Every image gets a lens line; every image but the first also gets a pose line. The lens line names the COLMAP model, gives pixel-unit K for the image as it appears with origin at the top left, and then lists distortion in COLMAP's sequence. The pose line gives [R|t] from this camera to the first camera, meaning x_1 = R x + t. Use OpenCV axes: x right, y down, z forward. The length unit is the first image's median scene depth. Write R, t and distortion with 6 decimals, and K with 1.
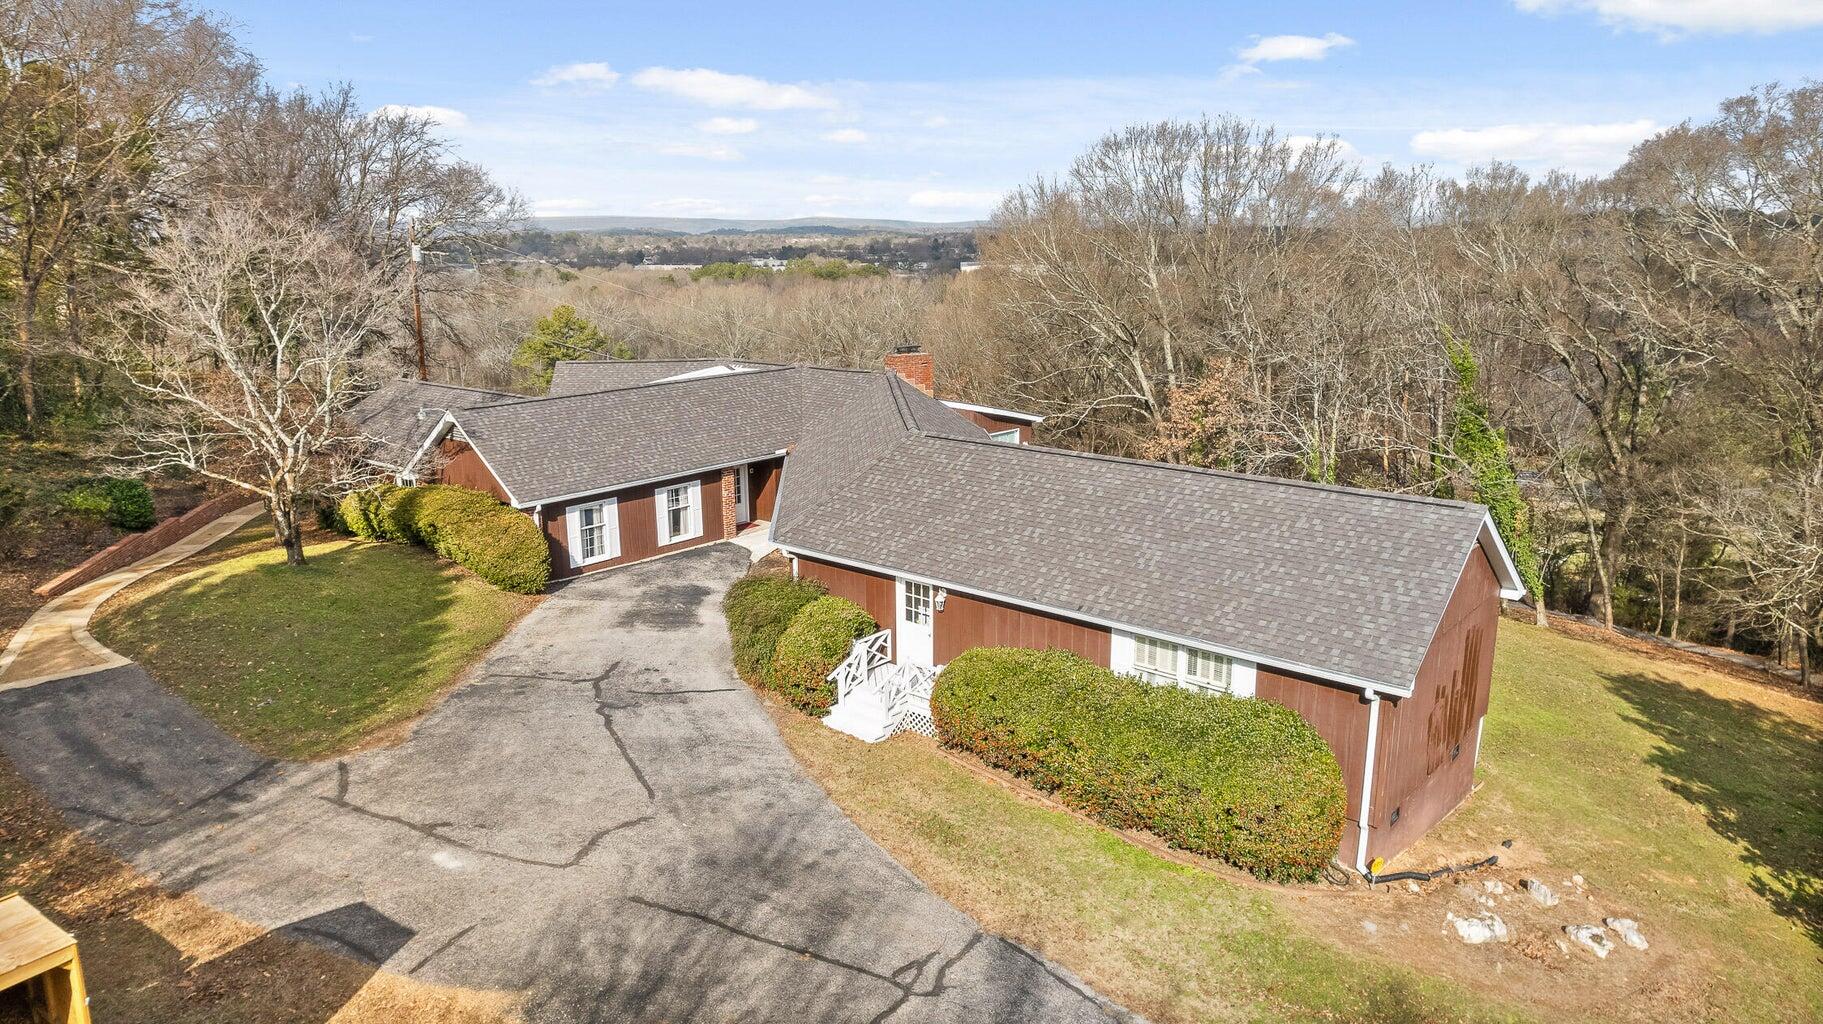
lens RADIAL K [[1172.0, 0, 913.3], [0, 1172.0, 531.8], [0, 0, 1]] dist [-0.082466, 0.073453]
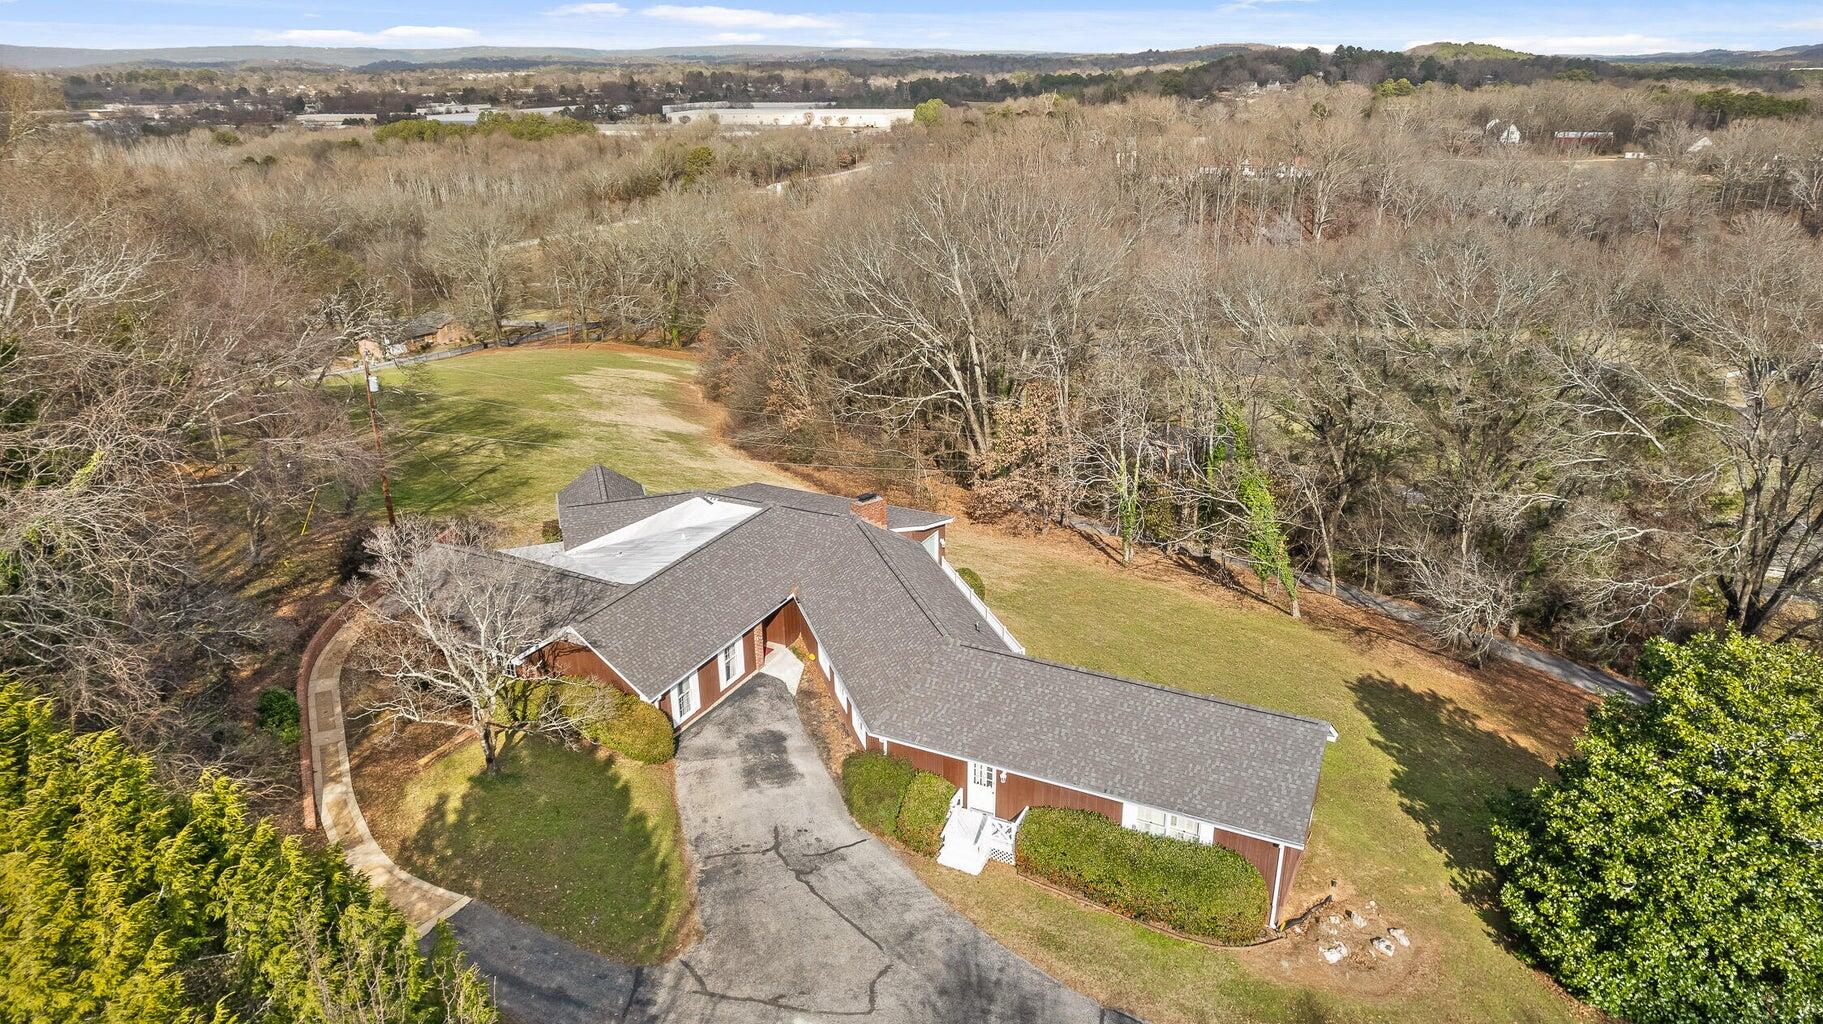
lens RADIAL K [[1172.0, 0, 913.3], [0, 1172.0, 531.8], [0, 0, 1]] dist [-0.082466, 0.073453]
pose [[0.969321, -0.091367, 0.228187, -0.437643], [0.059020, 0.987704, 0.144770, -0.518961], [-0.238609, -0.126861, 0.962794, -0.463346]]
